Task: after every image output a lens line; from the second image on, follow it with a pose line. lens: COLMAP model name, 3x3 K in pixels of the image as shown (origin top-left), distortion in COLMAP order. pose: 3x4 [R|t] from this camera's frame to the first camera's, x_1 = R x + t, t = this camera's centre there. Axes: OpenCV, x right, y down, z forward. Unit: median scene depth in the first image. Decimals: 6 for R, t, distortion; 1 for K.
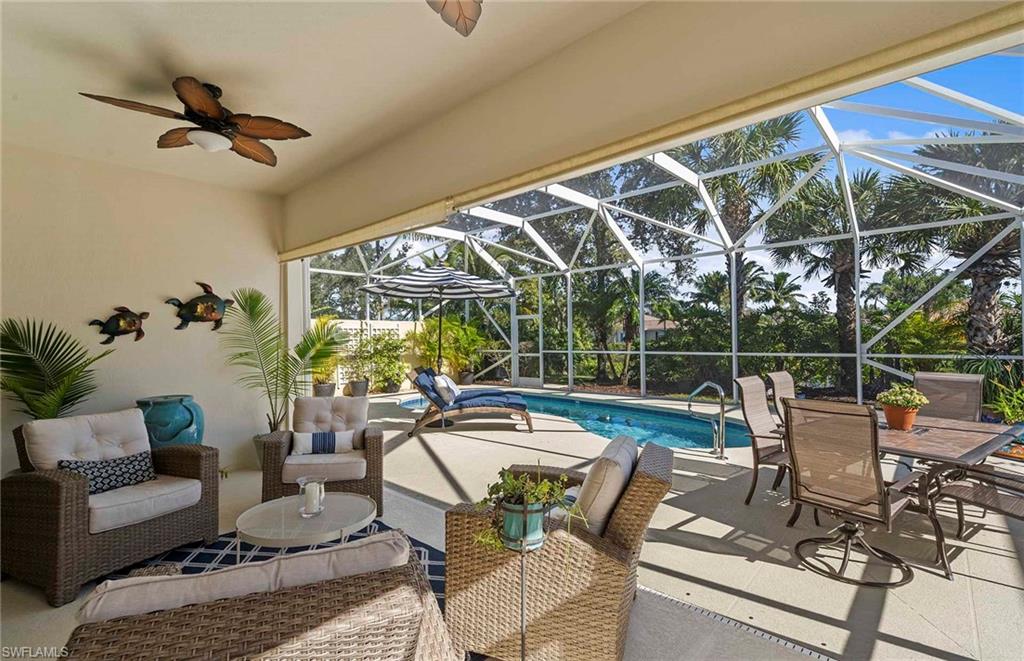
lens RADIAL K [[467.4, 0, 508.5], [0, 467.4, 331.3], [0, 0, 1]] dist [-0.000998, 0.000521]
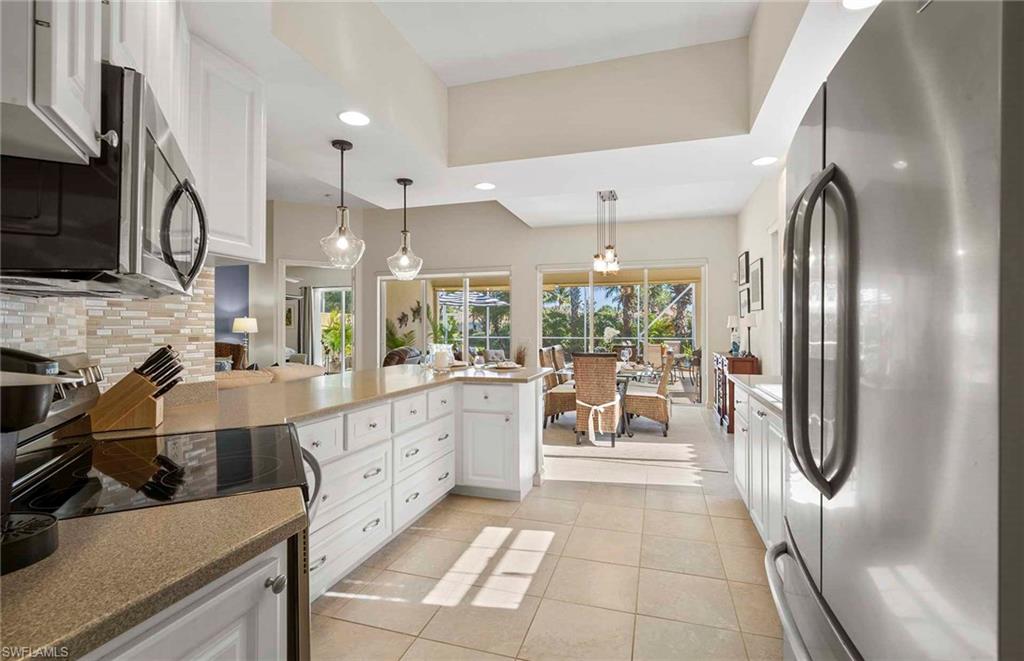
lens RADIAL K [[469.5, 0, 512.5], [0, 469.5, 326.0], [0, 0, 1]] dist [-0.009656, 0.000530]
pose [[0.900914, 0.015693, 0.433714, -0.634971], [-0.018145, 0.999834, 0.001513, 0.001334], [-0.433618, -0.009233, 0.901049, -0.626172]]
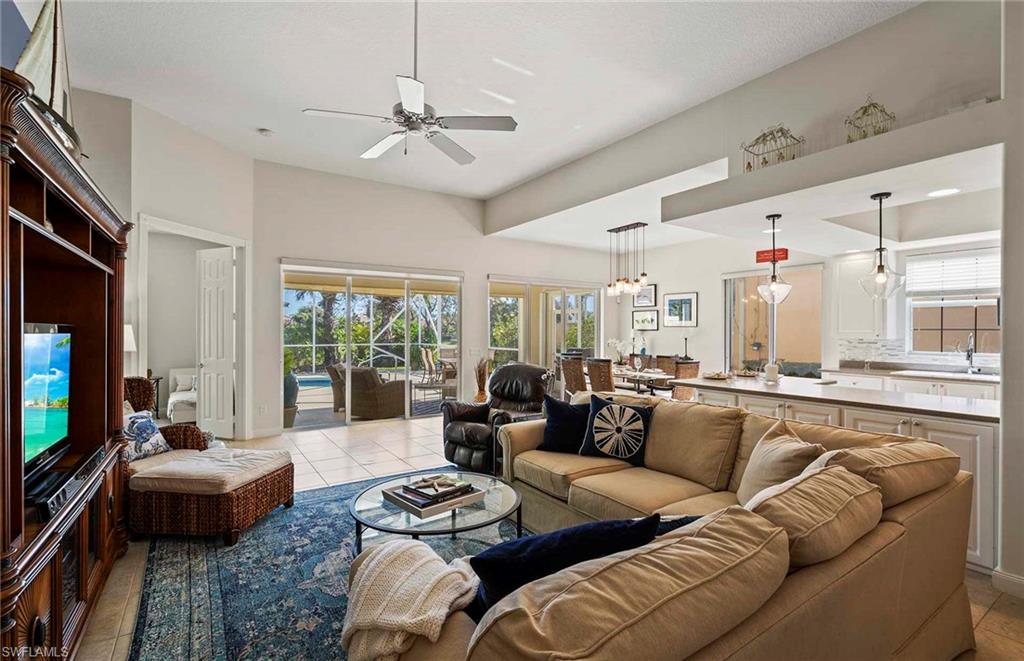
lens RADIAL K [[467.4, 0, 508.5], [0, 467.4, 331.3], [0, 0, 1]] dist [-0.000998, 0.000521]
pose [[0.230395, 0.014340, 0.972992, -1.029369], [-0.019768, 0.999754, -0.010054, 0.000401], [-0.972896, -0.016917, 0.230622, -0.102632]]
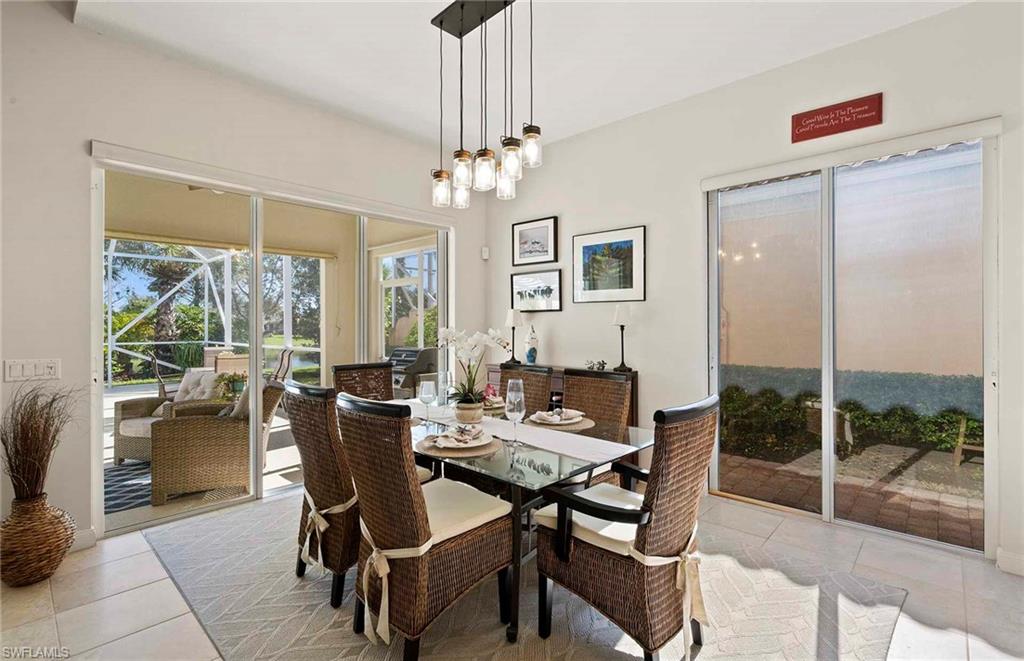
lens RADIAL K [[469.5, 0, 512.5], [0, 469.5, 326.0], [0, 0, 1]] dist [-0.009656, 0.000530]
pose [[-0.004817, 0.013553, 0.999897, -0.506046], [-0.011168, 0.999845, -0.013606, 0.004398], [-0.999926, -0.011232, -0.004665, -0.128717]]
